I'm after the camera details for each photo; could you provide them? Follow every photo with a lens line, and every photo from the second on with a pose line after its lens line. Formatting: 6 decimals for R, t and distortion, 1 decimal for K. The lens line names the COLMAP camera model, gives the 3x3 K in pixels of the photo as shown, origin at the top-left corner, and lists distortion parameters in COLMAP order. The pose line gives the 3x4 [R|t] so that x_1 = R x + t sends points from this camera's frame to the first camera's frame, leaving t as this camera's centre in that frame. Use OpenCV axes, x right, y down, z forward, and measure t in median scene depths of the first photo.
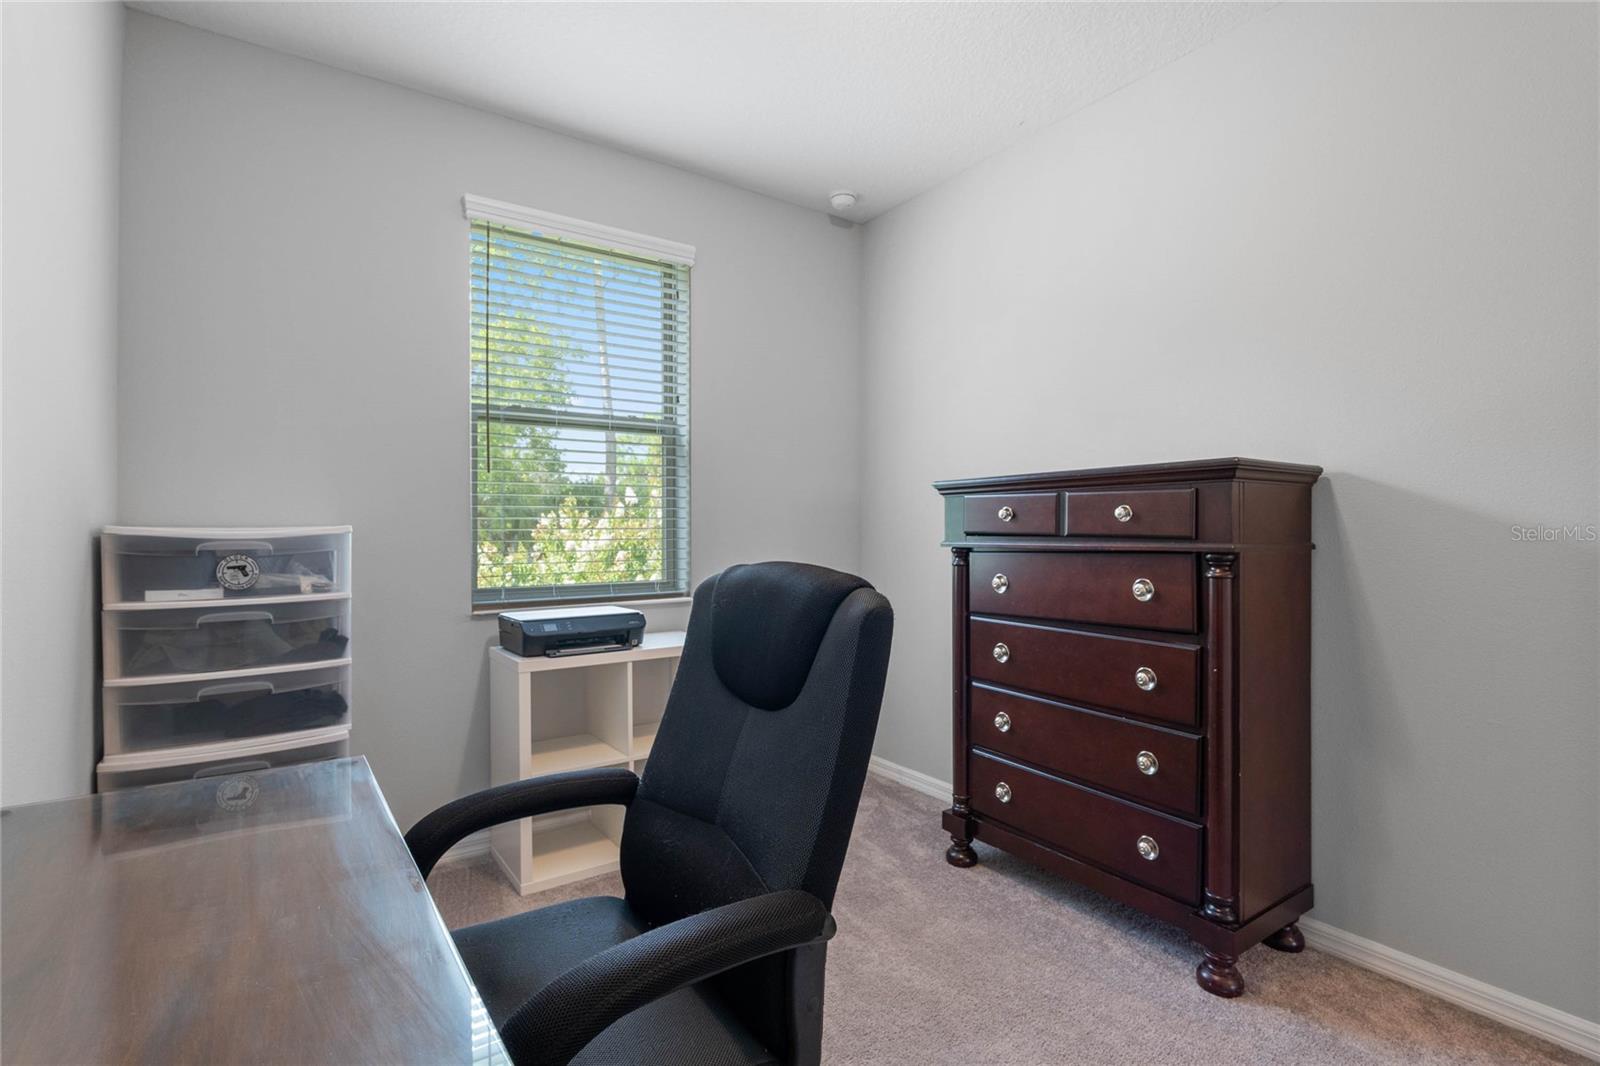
lens RADIAL K [[743.3, 0, 800.0], [0, 743.3, 533.0], [0, 0, 1]] dist [-0.026971, 0.008786]
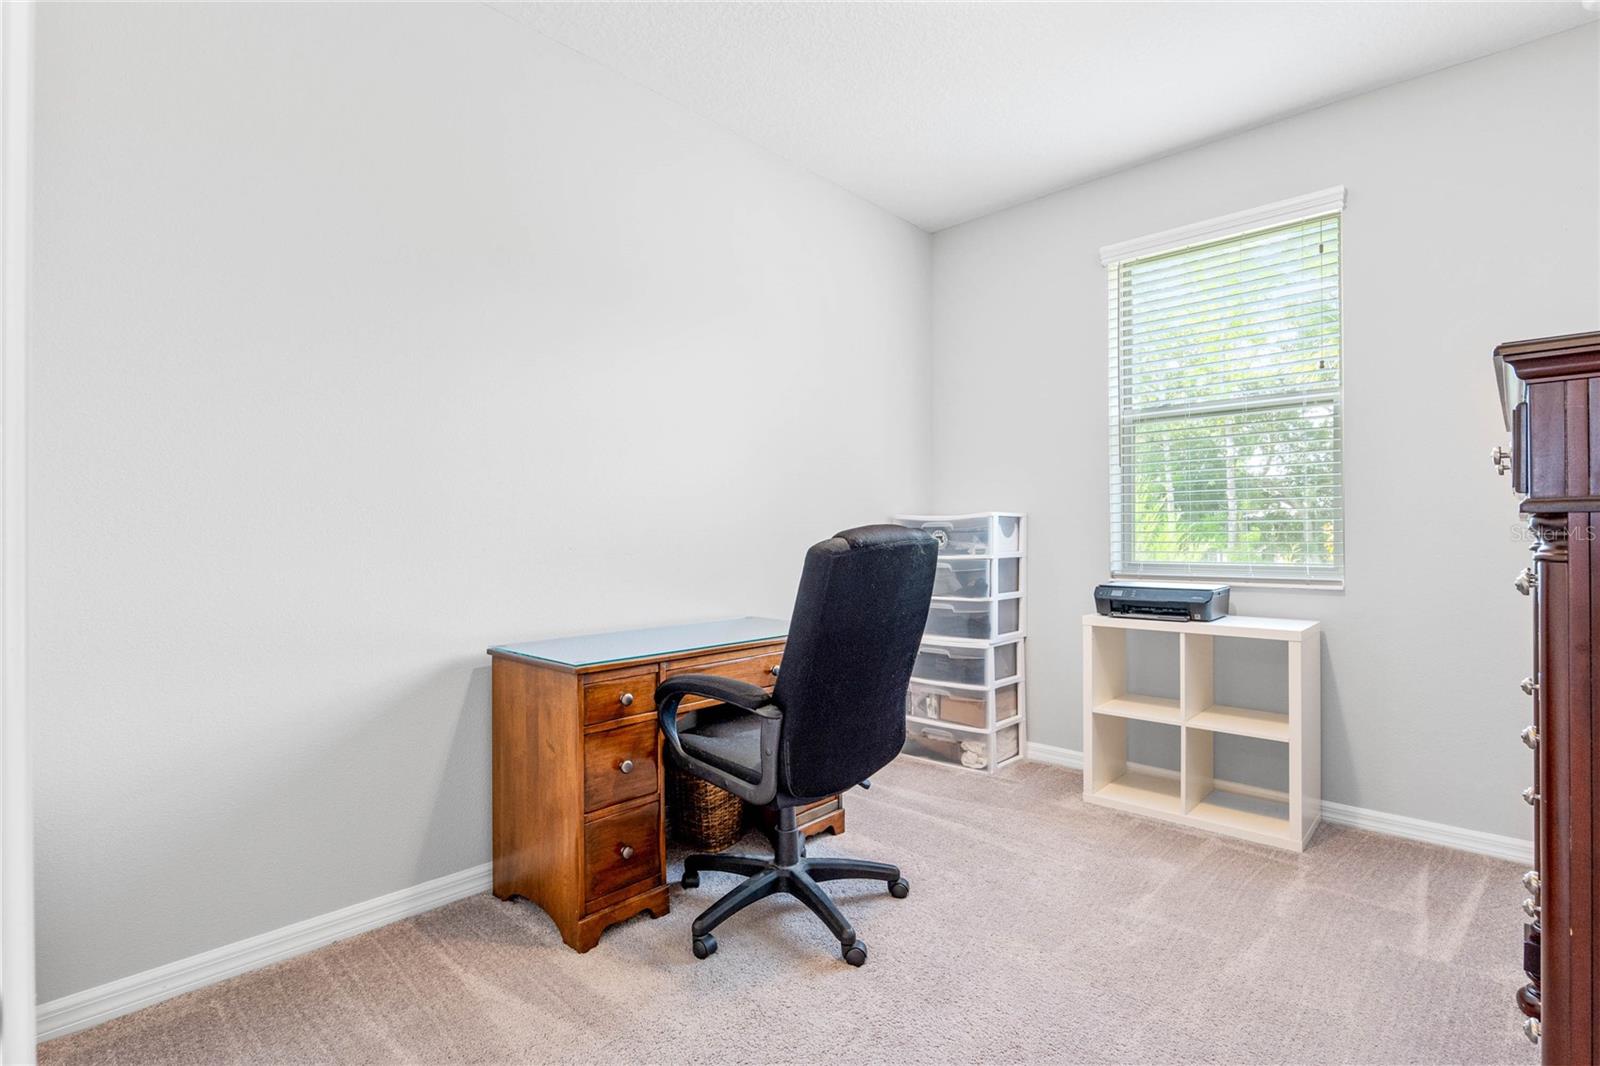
lens RADIAL K [[743.3, 0, 800.0], [0, 743.3, 533.0], [0, 0, 1]] dist [-0.026971, 0.008786]
pose [[0.188037, -0.003124, -0.982157, 0.855428], [-0.001131, 0.999994, -0.003398, 0.040015], [0.982161, 0.001750, 0.188032, 0.306062]]
